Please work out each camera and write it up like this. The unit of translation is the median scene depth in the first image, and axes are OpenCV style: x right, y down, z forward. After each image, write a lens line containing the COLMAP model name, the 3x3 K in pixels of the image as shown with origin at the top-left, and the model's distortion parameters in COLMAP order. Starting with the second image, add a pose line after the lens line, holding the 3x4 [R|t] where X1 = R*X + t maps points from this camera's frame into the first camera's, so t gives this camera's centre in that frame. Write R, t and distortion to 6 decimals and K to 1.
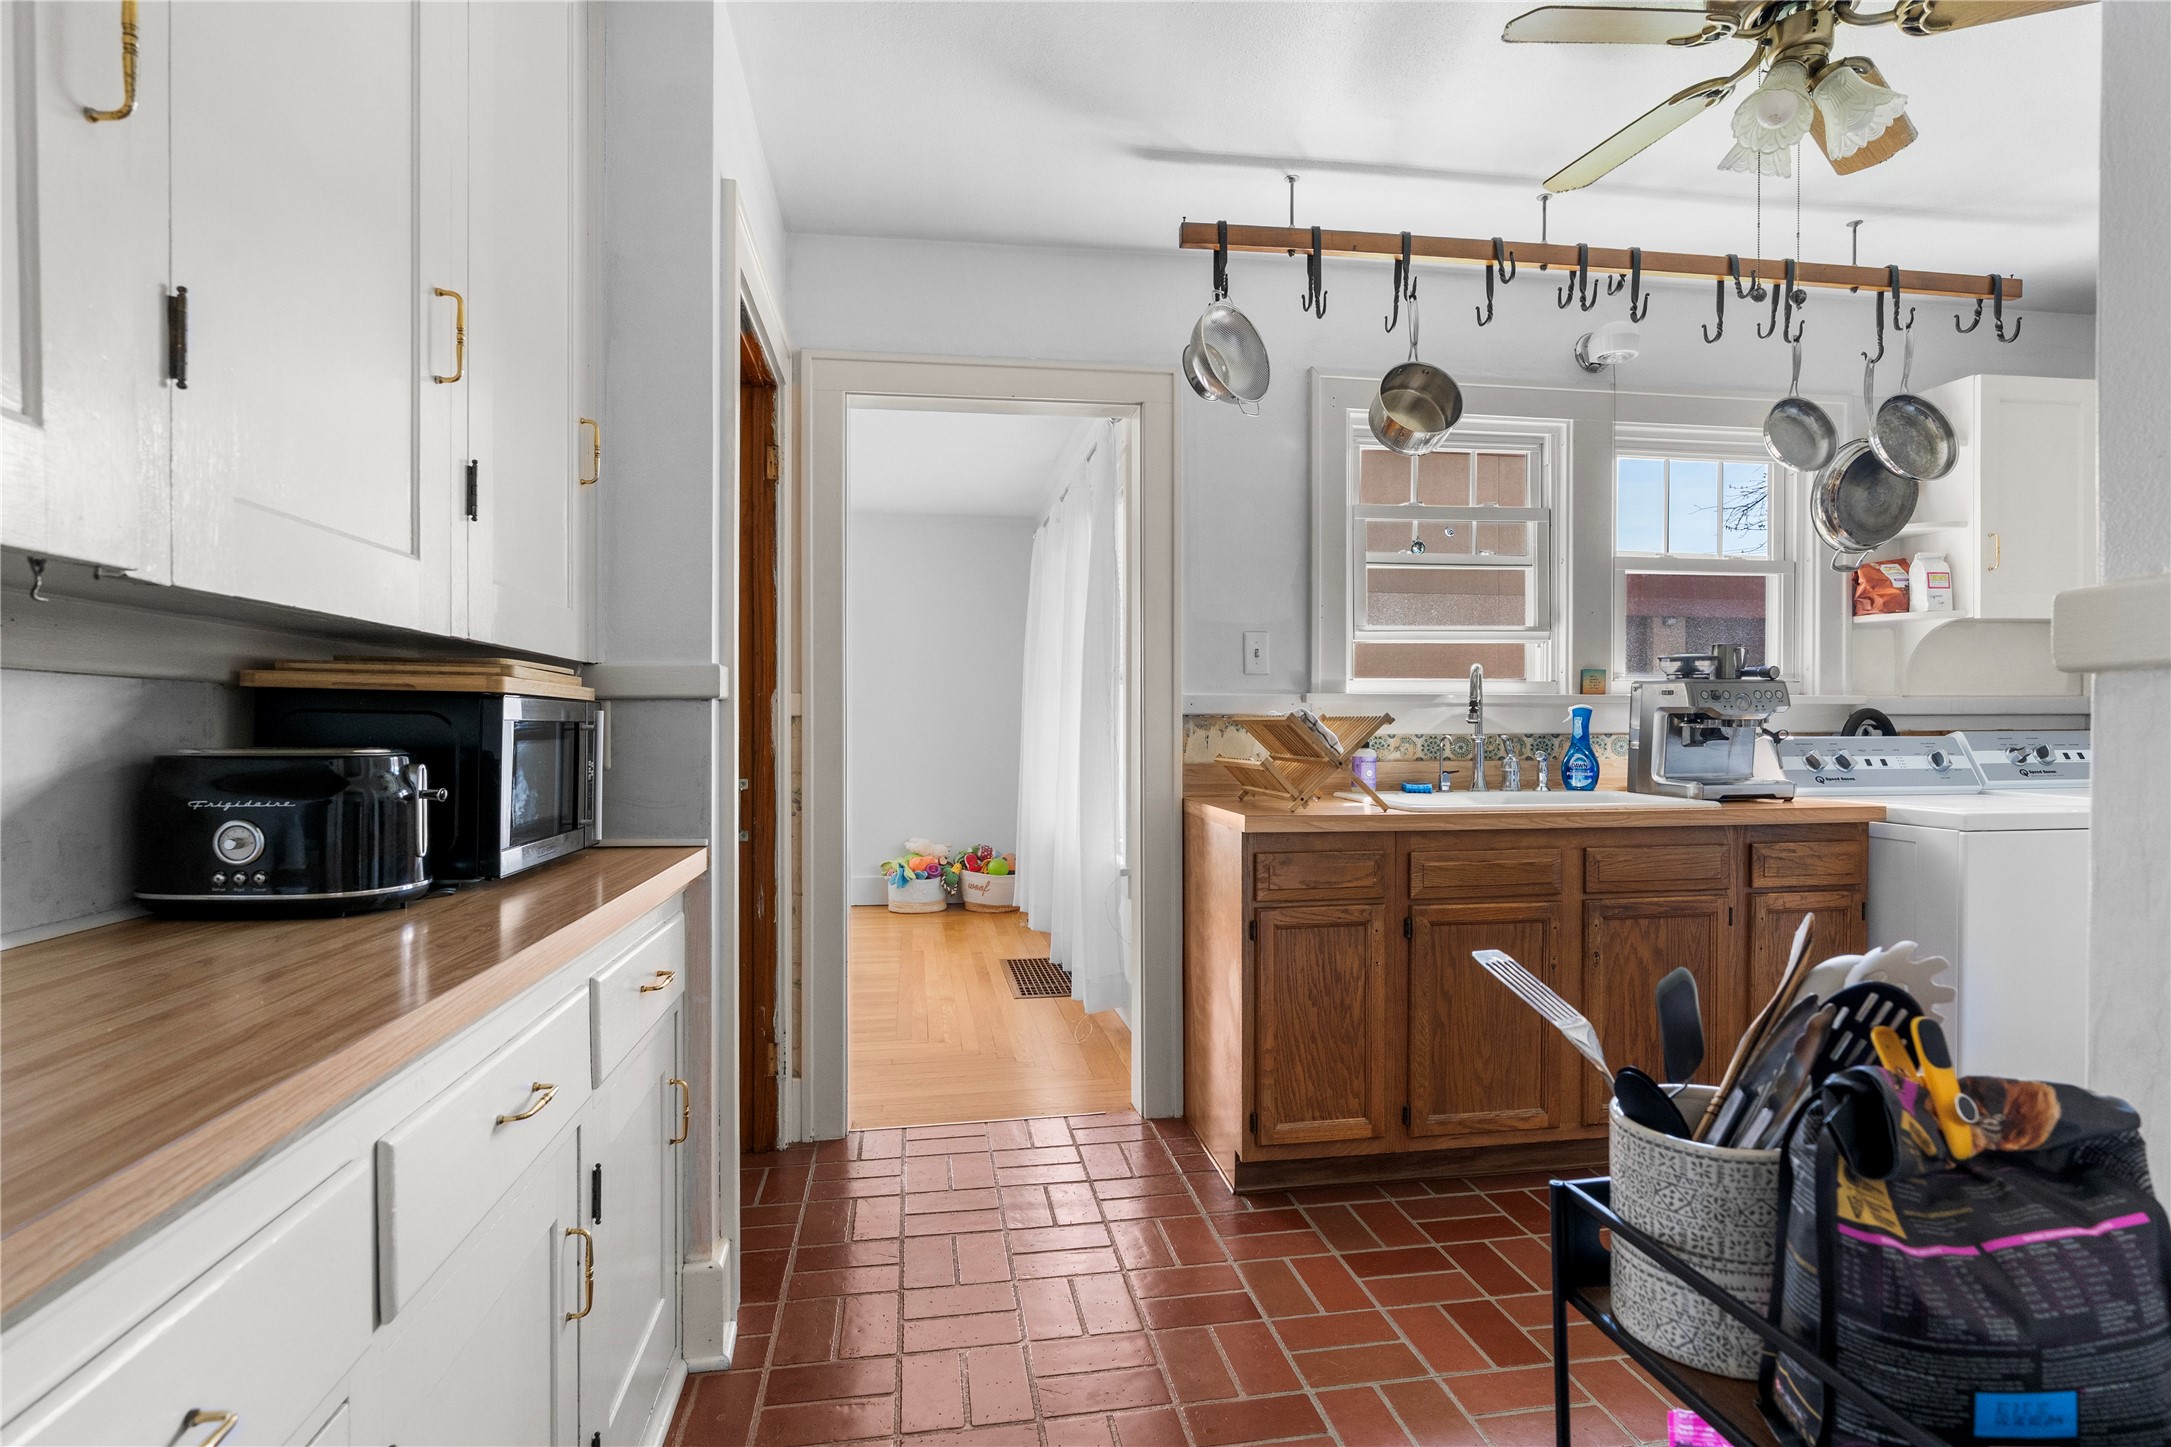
lens RADIAL K [[1110.0, 0, 1093.3], [0, 1110.0, 731.0], [0, 0, 1]] dist [-0.002486, -0.000235]
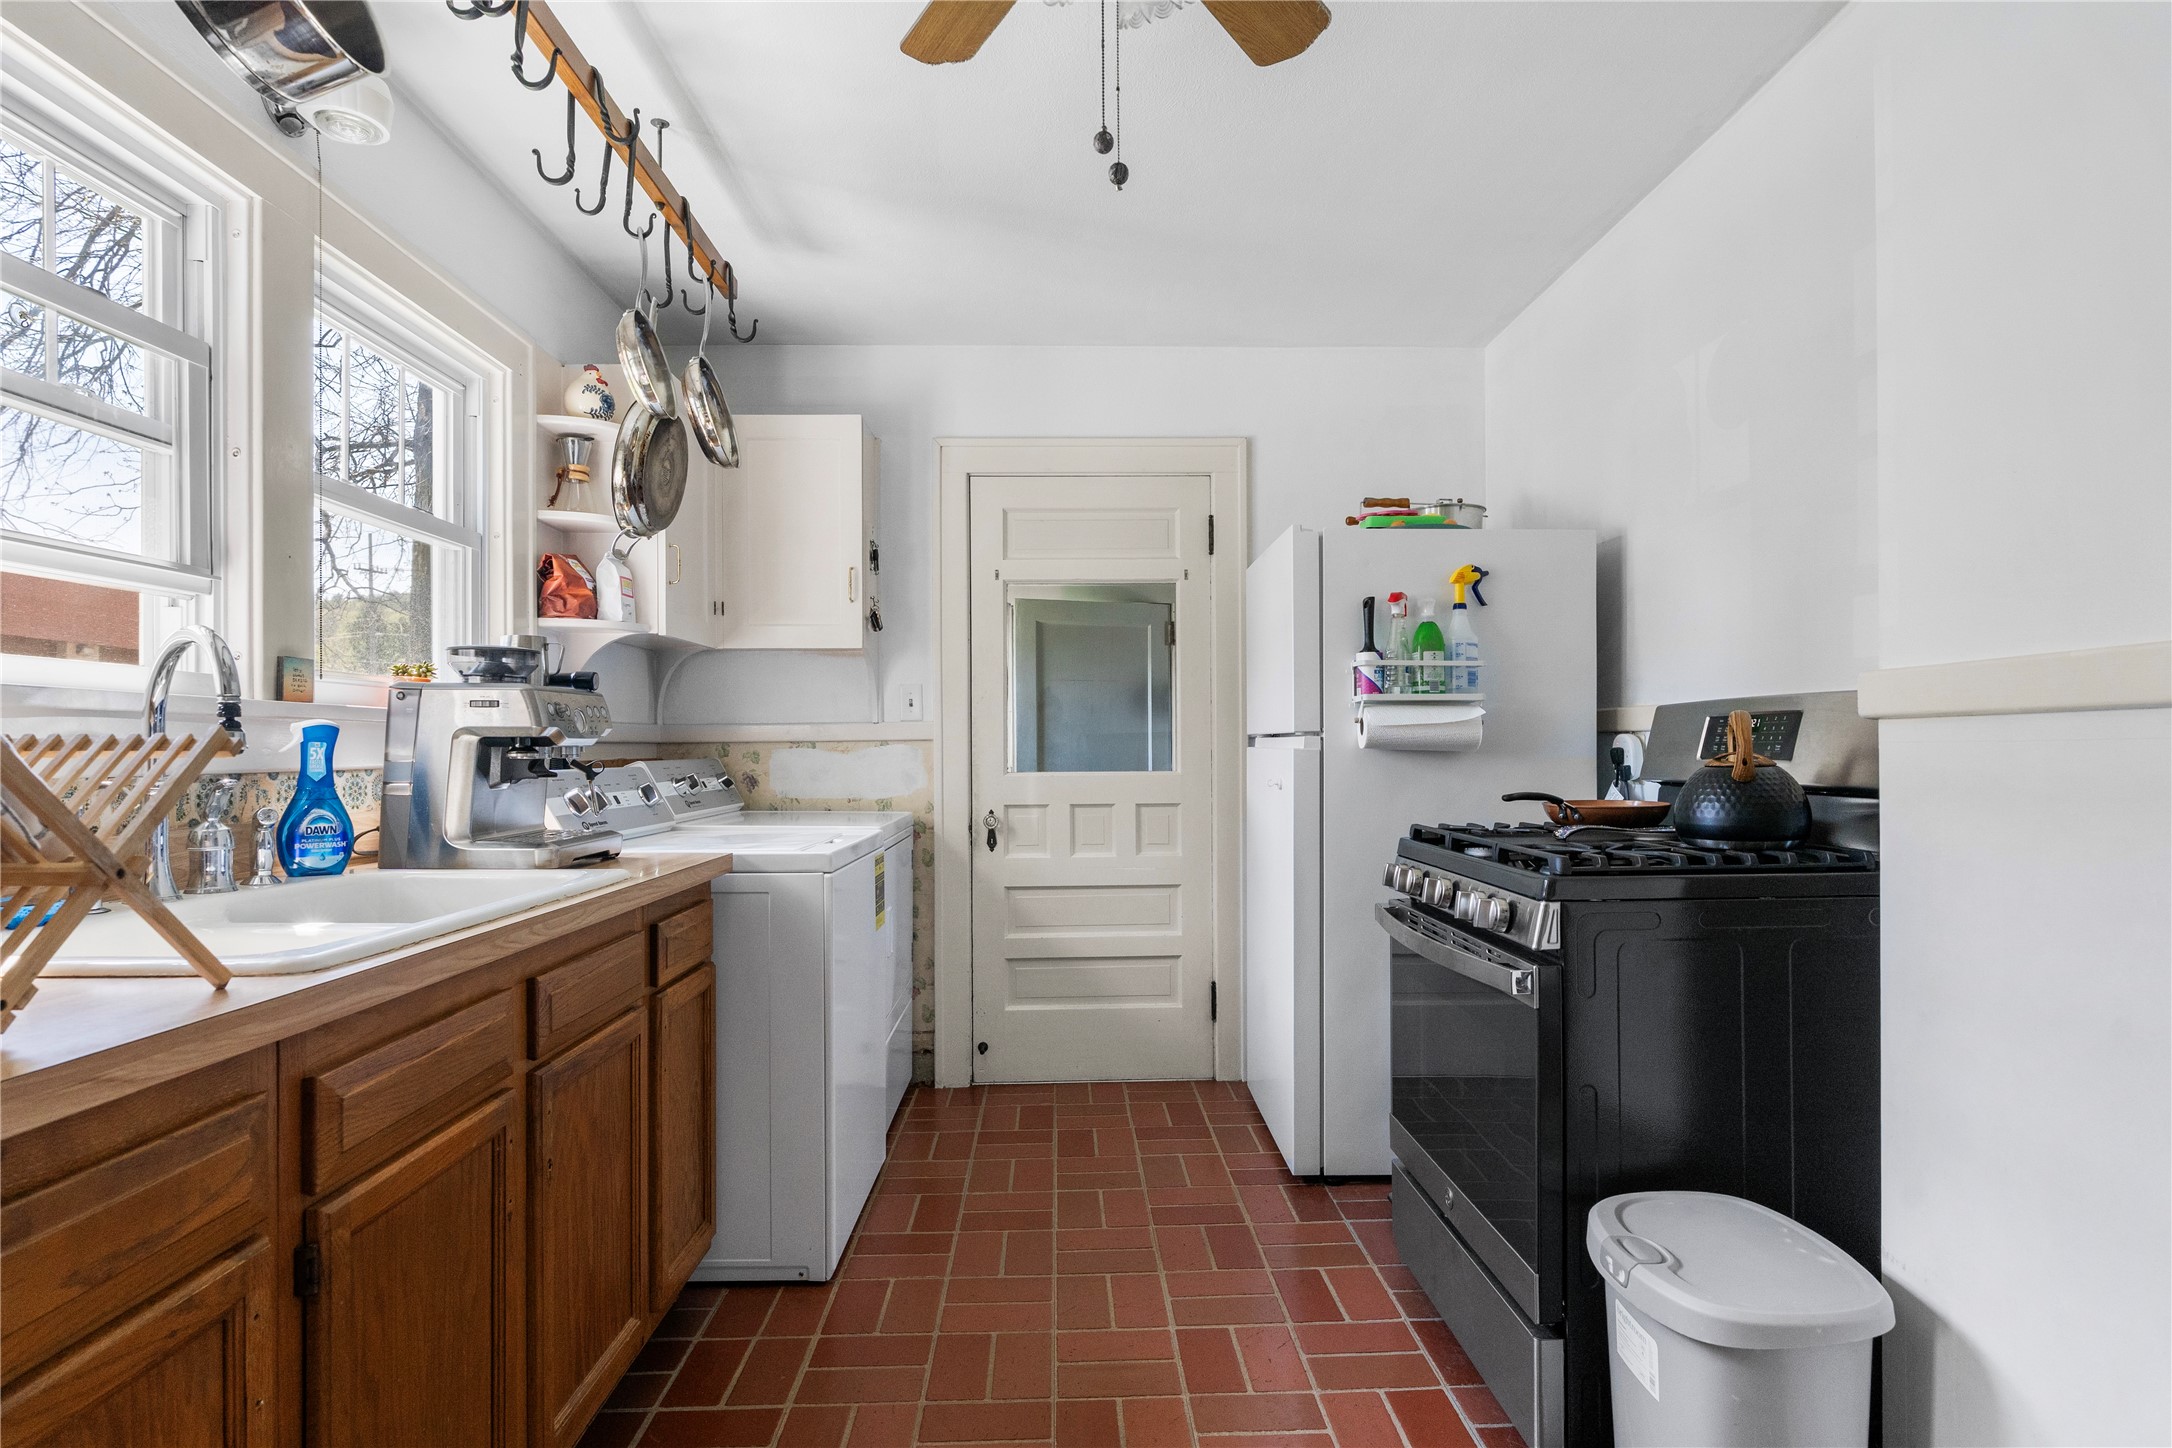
lens RADIAL K [[1116.0, 0, 1086.7], [0, 1116.0, 752.7], [0, 0, 1]] dist [-0.001212, -0.000298]
pose [[0.137569, -0.001917, 0.990490, -0.058963], [0.004766, 0.999988, 0.001274, -0.005994], [-0.990481, 0.004545, 0.137576, 0.545918]]
